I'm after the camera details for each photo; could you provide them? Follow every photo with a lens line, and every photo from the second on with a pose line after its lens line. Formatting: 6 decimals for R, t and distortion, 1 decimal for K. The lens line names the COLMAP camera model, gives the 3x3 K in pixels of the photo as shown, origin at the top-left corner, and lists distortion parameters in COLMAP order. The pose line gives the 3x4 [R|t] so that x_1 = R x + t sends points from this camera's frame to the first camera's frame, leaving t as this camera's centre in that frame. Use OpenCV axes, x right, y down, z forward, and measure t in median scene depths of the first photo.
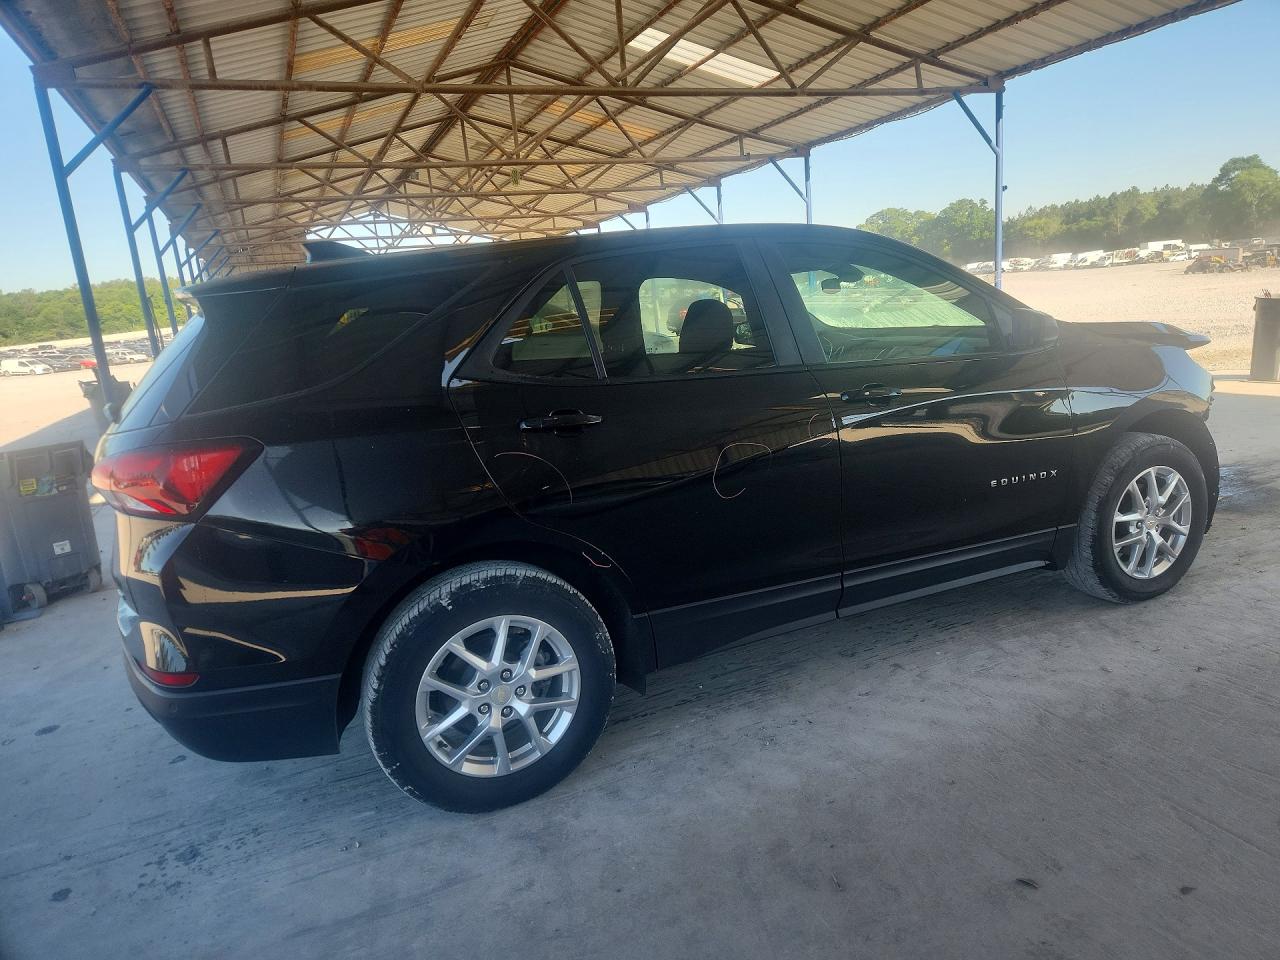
lens RADIAL K [[1025.8, 0, 640.0], [0, 1025.8, 480.0], [0, 0, 1]] dist [0.026871, 0.000181]
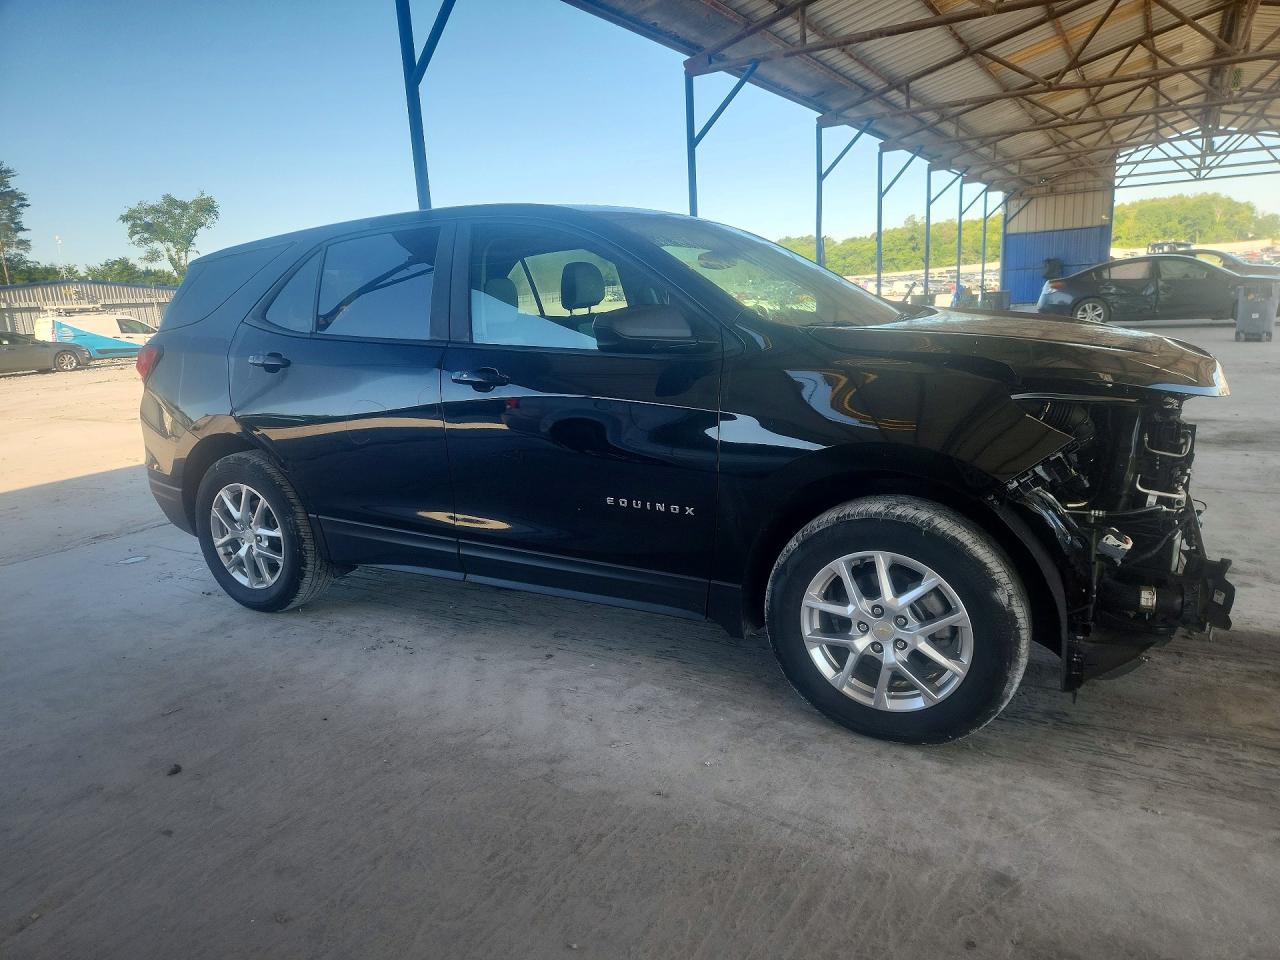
lens RADIAL K [[1025.8, 0, 640.0], [0, 1025.8, 480.0], [0, 0, 1]] dist [0.026871, 0.000181]
pose [[0.466272, 0.218621, -0.857202, 1.193799], [-0.142201, 0.974904, 0.171290, -0.183078], [0.873138, 0.042027, 0.485658, 0.630572]]
